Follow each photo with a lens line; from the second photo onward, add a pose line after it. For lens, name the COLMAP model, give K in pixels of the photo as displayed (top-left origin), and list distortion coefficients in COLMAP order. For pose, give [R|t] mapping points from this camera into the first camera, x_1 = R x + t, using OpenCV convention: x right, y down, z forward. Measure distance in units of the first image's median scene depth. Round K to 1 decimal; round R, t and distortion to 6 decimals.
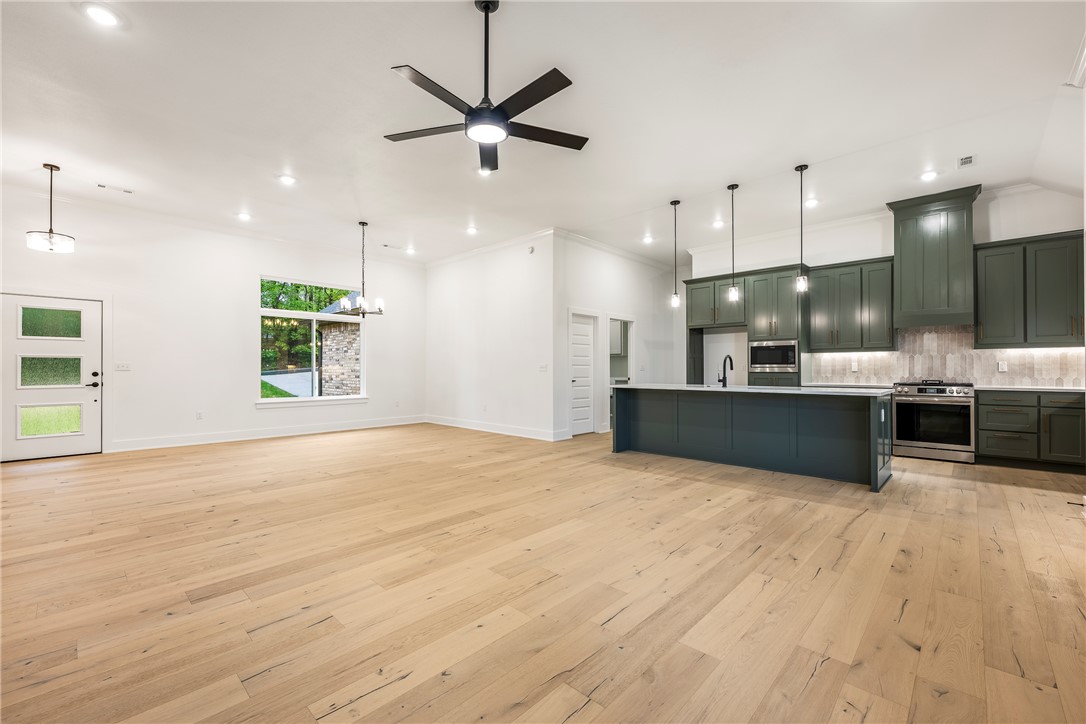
lens RADIAL K [[464.0, 0, 531.3], [0, 464.0, 362.8], [0, 0, 1]] dist [-0.002346, 0.000760]
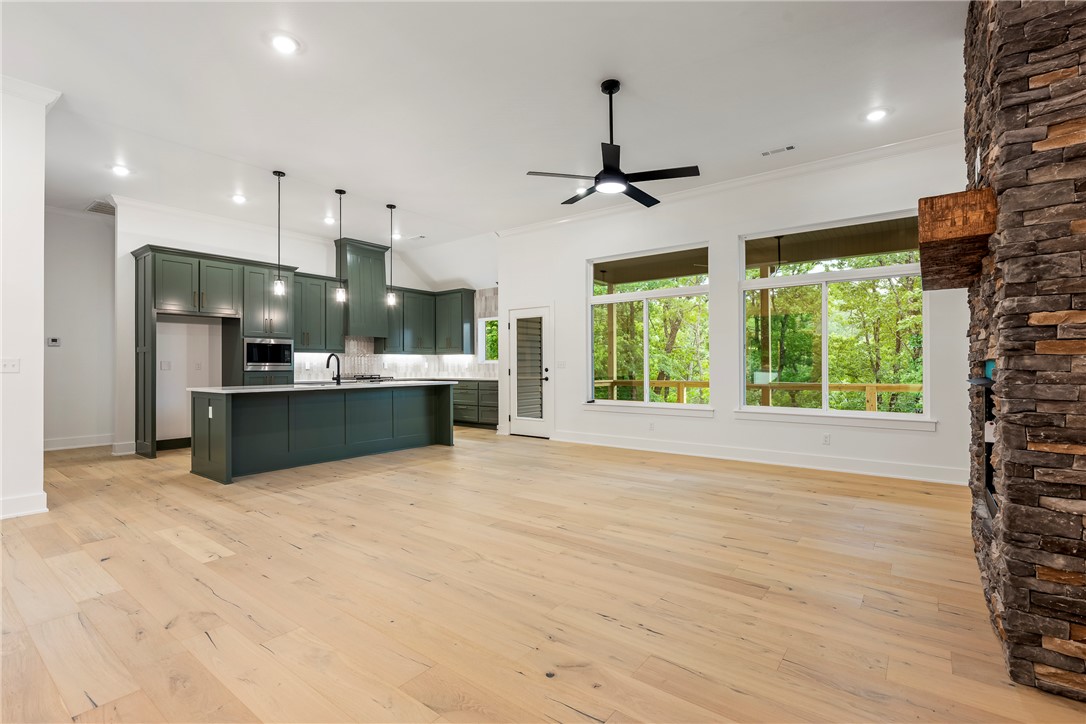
lens RADIAL K [[489.4, 0, 557.9], [0, 489.4, 366.3], [0, 0, 1]] dist [-0.000010, -0.000222]
pose [[-0.137049, -0.000122, 0.990564, -0.664896], [-0.010544, 0.999944, -0.001335, 0.006837], [-0.990508, -0.010627, -0.137043, 0.612798]]
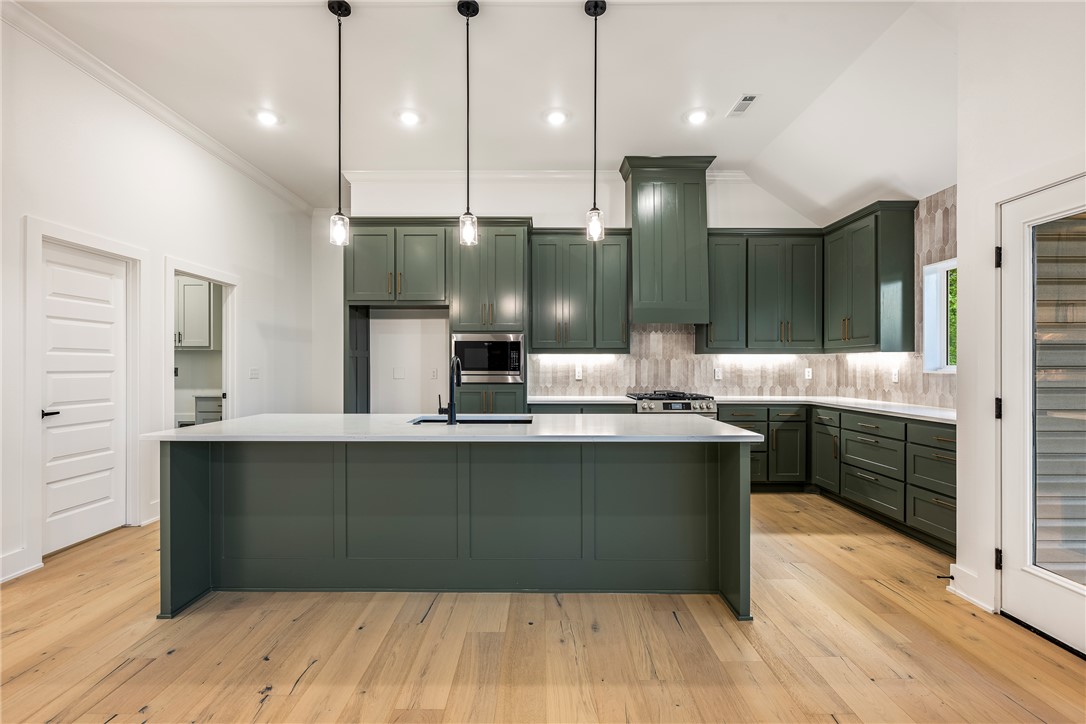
lens RADIAL K [[489.4, 0, 547.6], [0, 489.4, 363.7], [0, 0, 1]] dist [-0.000010, -0.000222]
pose [[0.713153, 0.003565, 0.700999, 0.126750], [-0.011665, 0.999909, 0.006782, -0.013141], [-0.700911, -0.013014, 0.713130, 0.532363]]
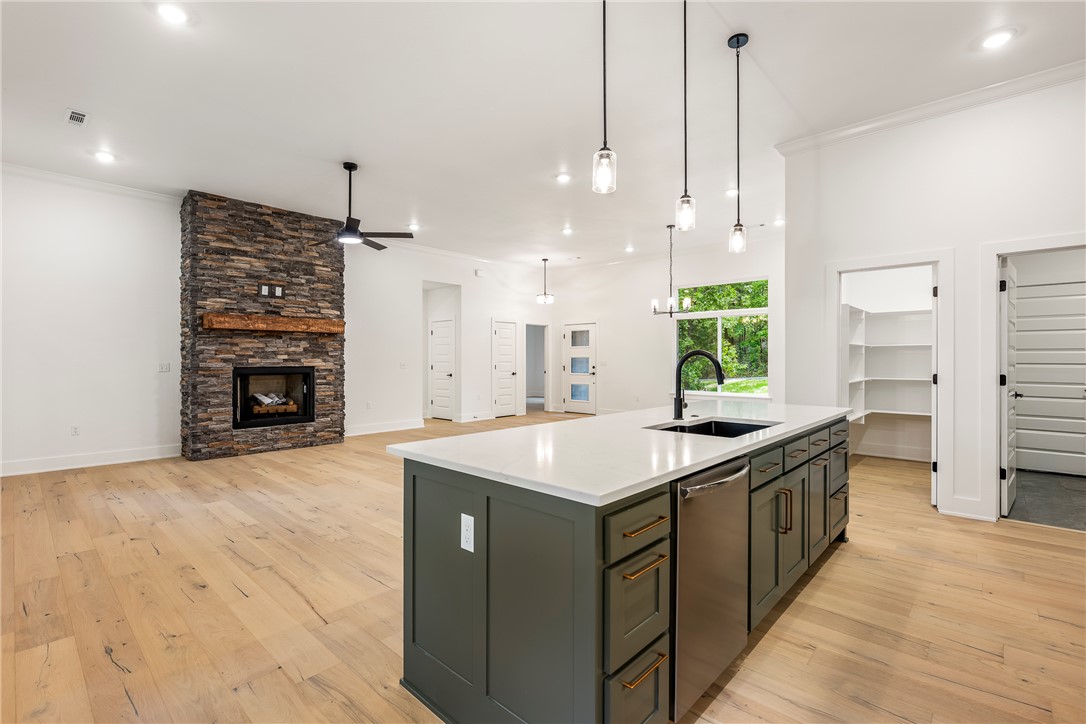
lens RADIAL K [[489.4, 0, 539.4], [0, 489.4, 363.6], [0, 0, 1]] dist [-0.000010, -0.000222]
pose [[0.011538, 0.011478, -0.999868, 0.834188], [0.014807, 0.999823, 0.011649, -0.012544], [0.999824, -0.014939, 0.011366, 0.783389]]
